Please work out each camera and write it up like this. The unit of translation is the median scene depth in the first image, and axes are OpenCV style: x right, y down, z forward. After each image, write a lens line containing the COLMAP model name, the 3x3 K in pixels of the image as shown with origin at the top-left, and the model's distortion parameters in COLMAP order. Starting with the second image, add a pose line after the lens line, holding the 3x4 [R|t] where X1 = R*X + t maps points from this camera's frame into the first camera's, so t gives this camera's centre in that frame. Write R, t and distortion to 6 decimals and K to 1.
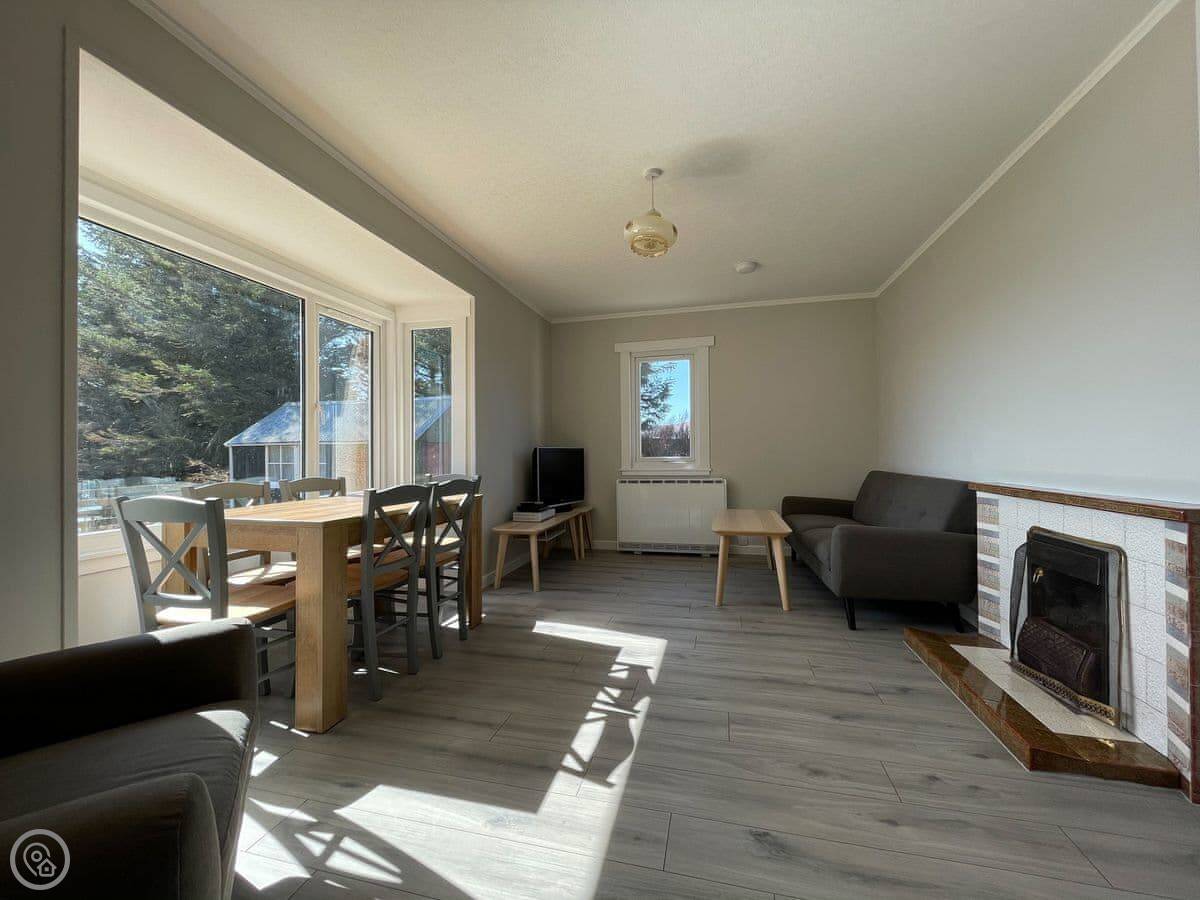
lens RADIAL K [[483.5, 0, 600.0], [0, 483.5, 448.4], [0, 0, 1]] dist [-0.001884, -0.000604]
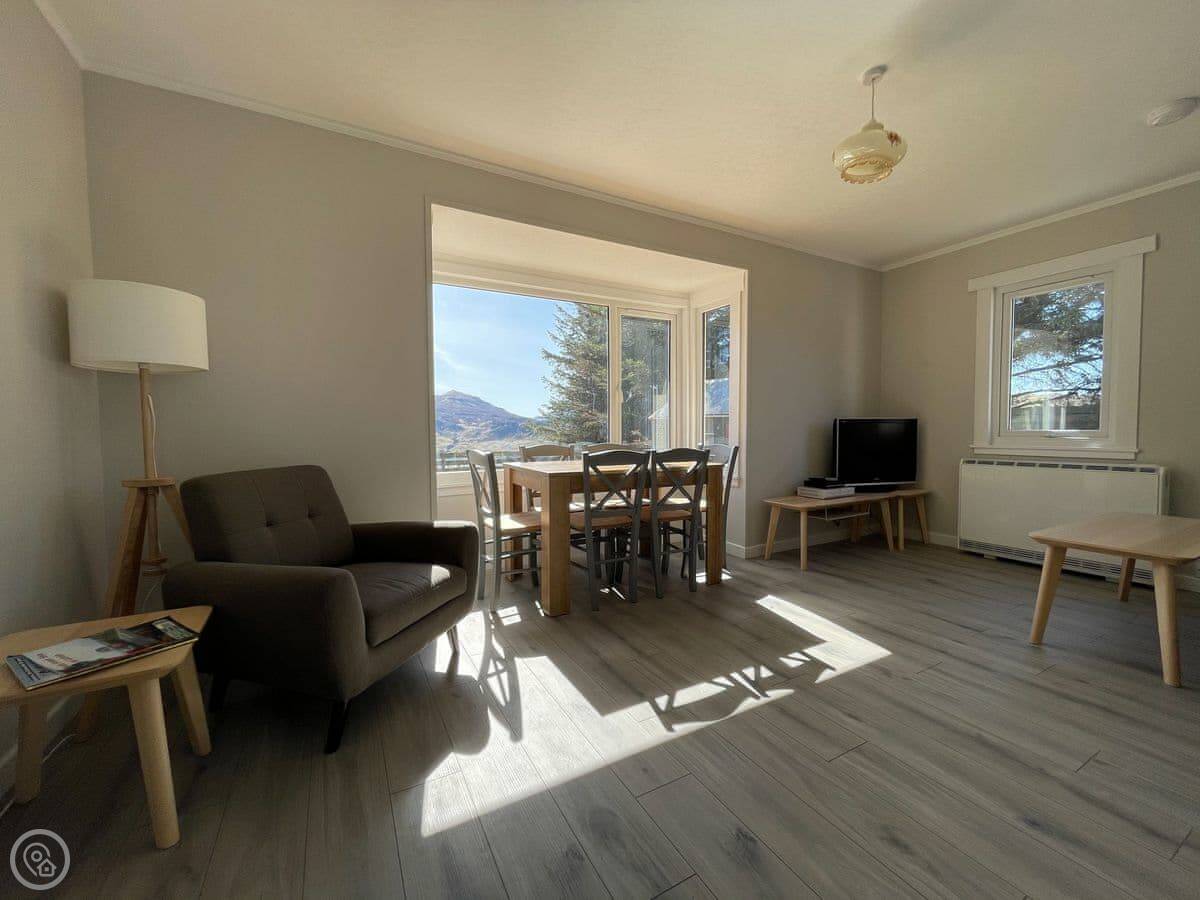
lens RADIAL K [[483.5, 0, 600.0], [0, 483.5, 448.4], [0, 0, 1]] dist [-0.001884, -0.000604]
pose [[0.679118, 0.035277, -0.733181, 0.403430], [0.007758, 0.998444, 0.055226, 0.001157], [0.733988, -0.043193, 0.677787, 0.099992]]
